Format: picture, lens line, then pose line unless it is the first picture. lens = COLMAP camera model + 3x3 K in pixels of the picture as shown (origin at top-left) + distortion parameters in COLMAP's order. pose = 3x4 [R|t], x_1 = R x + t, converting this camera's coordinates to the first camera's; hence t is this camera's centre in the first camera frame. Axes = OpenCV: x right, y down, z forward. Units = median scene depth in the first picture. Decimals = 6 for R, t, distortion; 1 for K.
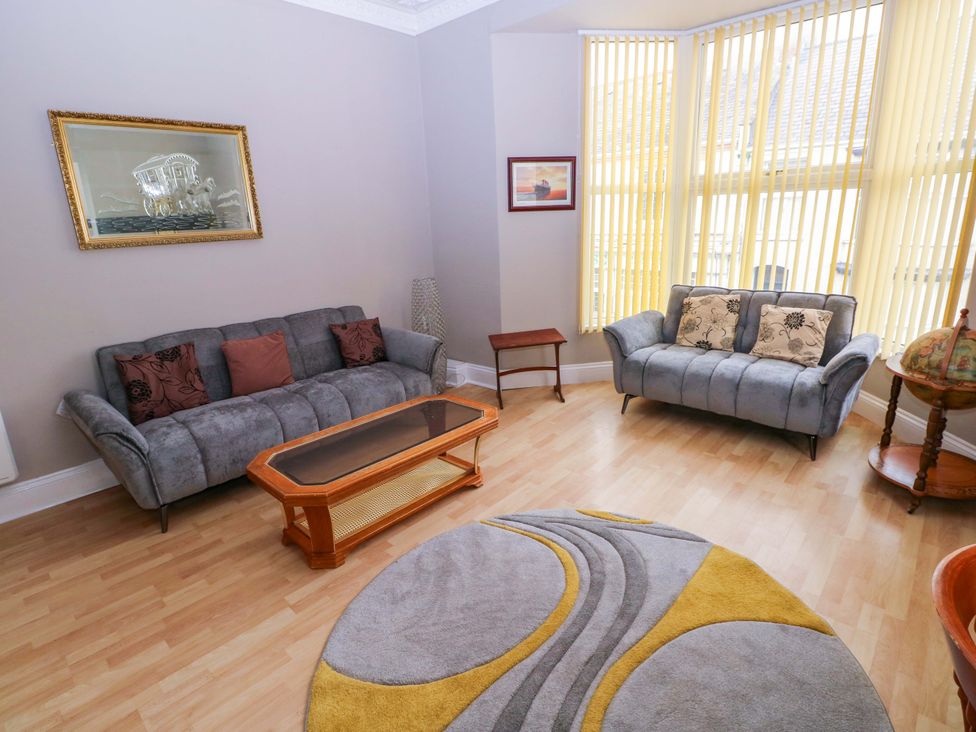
lens RADIAL K [[514.4, 0, 485.0], [0, 514.4, 363.4], [0, 0, 1]] dist [-0.012960, -0.002894]
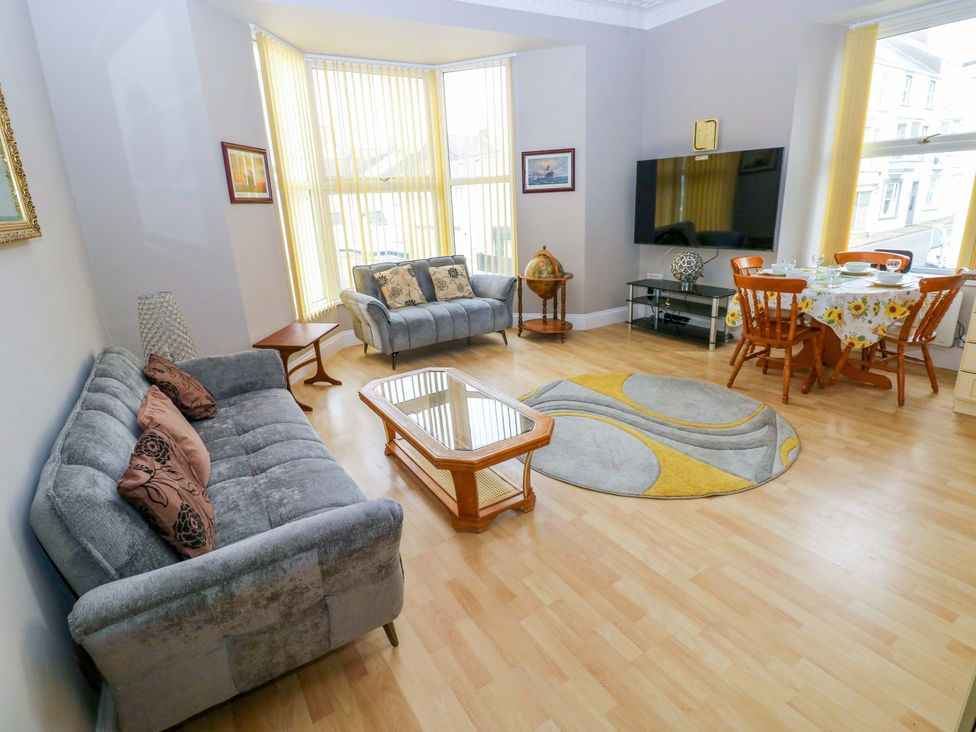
lens RADIAL K [[514.4, 0, 488.6], [0, 514.4, 365.1], [0, 0, 1]] dist [-0.012960, -0.002894]
pose [[0.233485, -0.265570, 0.935392, -0.917286], [0.301541, 0.934330, 0.190001, -0.086054], [-0.924423, 0.237696, 0.298232, 0.486610]]
